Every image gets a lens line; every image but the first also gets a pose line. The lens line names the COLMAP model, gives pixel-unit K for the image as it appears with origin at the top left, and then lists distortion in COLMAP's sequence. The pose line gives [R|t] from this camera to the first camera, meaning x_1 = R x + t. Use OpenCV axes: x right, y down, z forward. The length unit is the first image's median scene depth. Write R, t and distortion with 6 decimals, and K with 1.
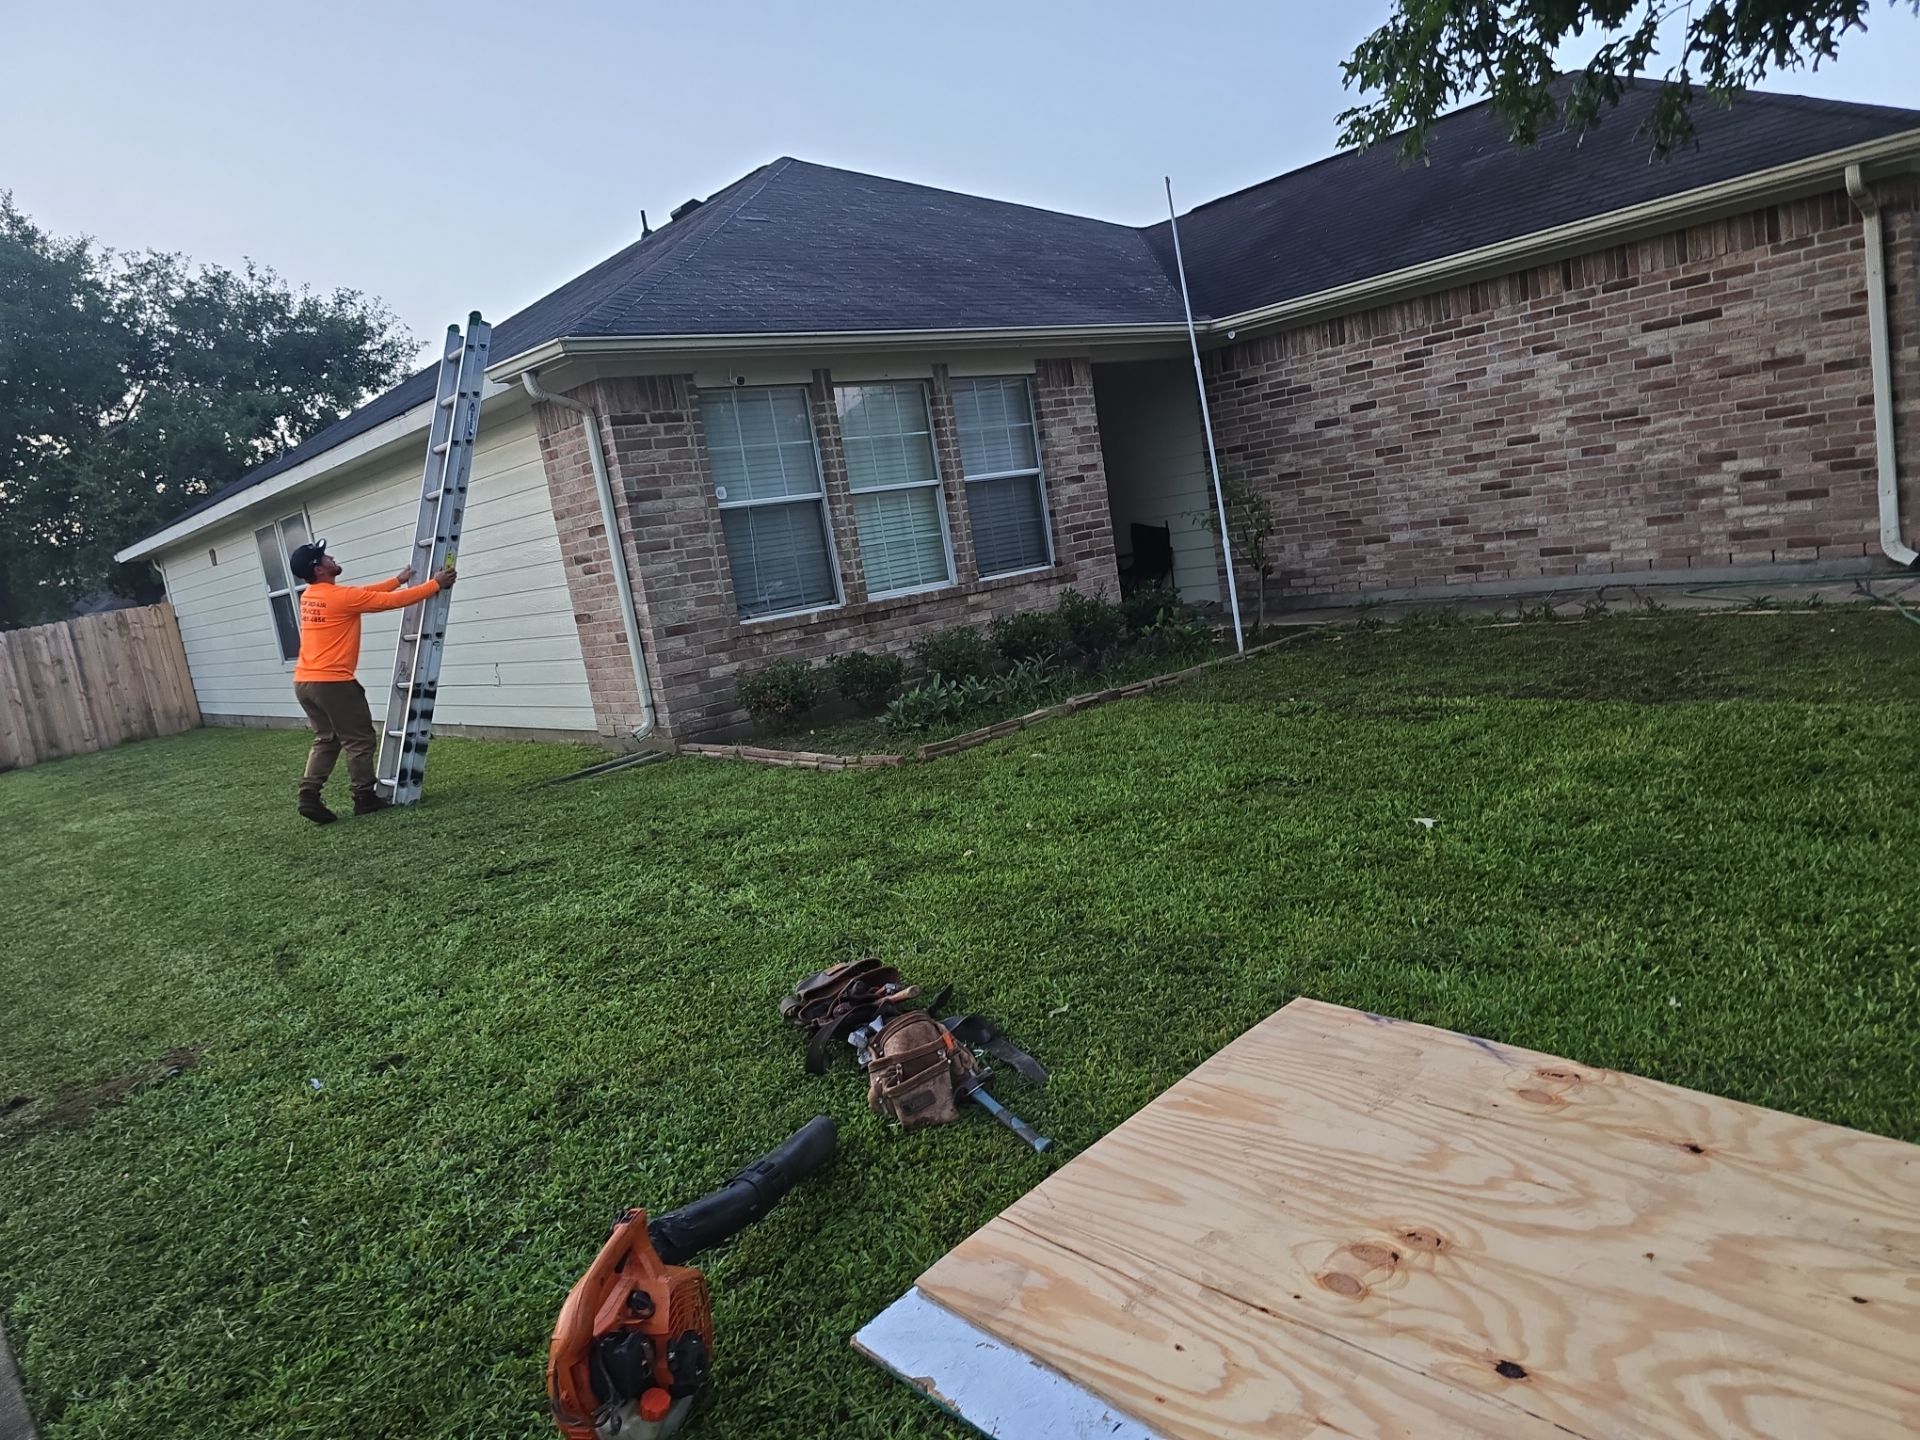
lens RADIAL K [[1300.4, 0, 960.0], [0, 1300.4, 720.0], [0, 0, 1]] dist [0.121192, -0.124822]
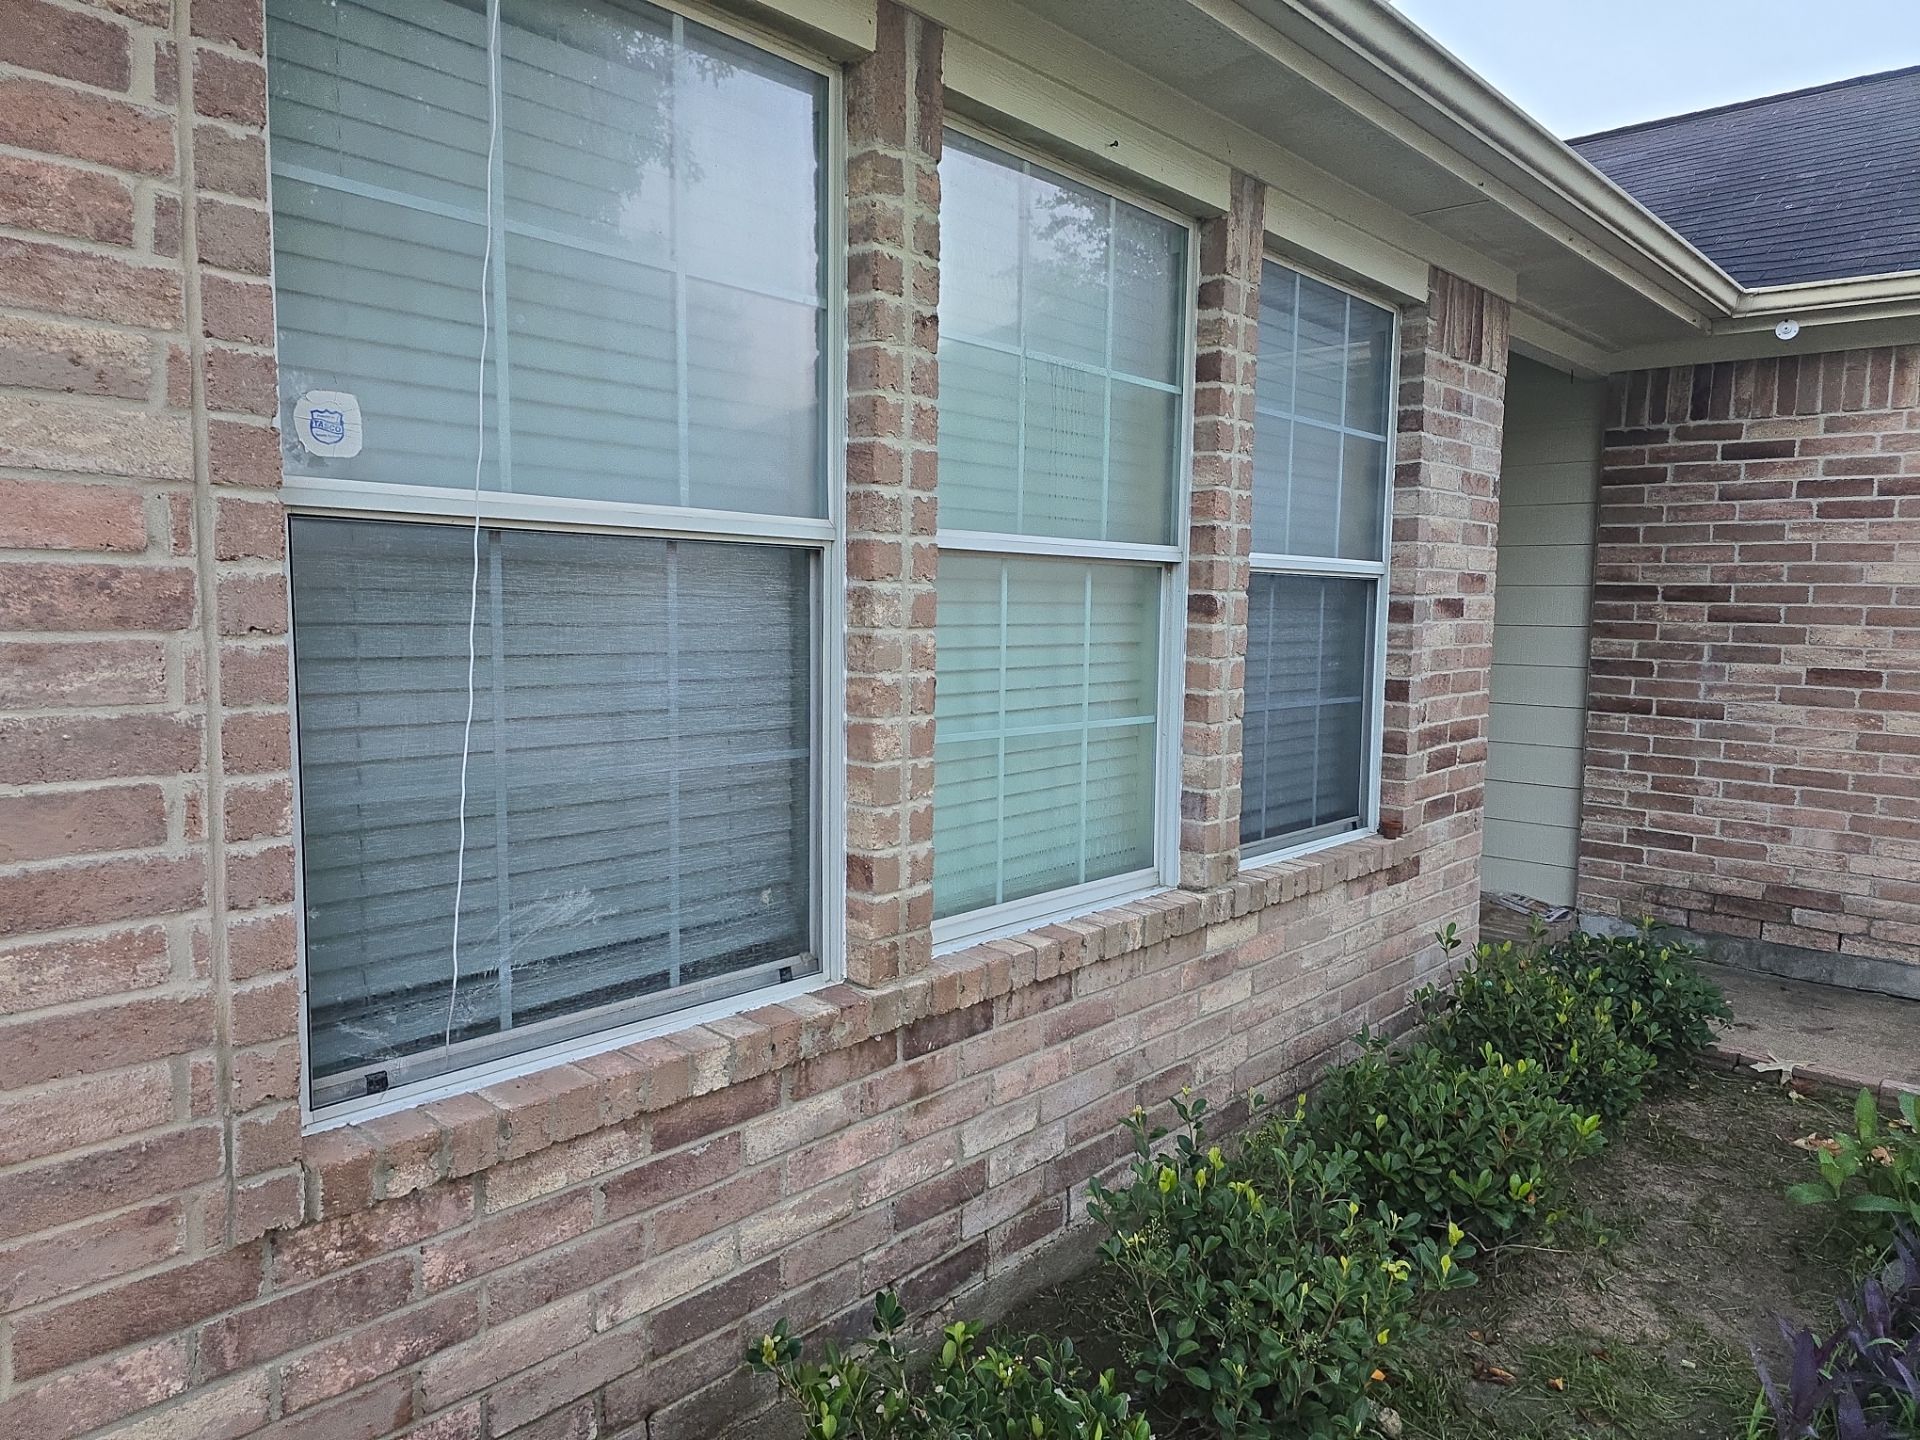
lens RADIAL K [[1317.0, 0, 956.8], [0, 1317.0, 713.4], [0, 0, 1]] dist [0.083641, -0.078097]
pose [[0.980699, 0.154768, 0.119480, -0.170054], [-0.146657, 0.986417, -0.073979, -0.200101], [-0.129307, 0.055029, 0.990077, 1.217616]]
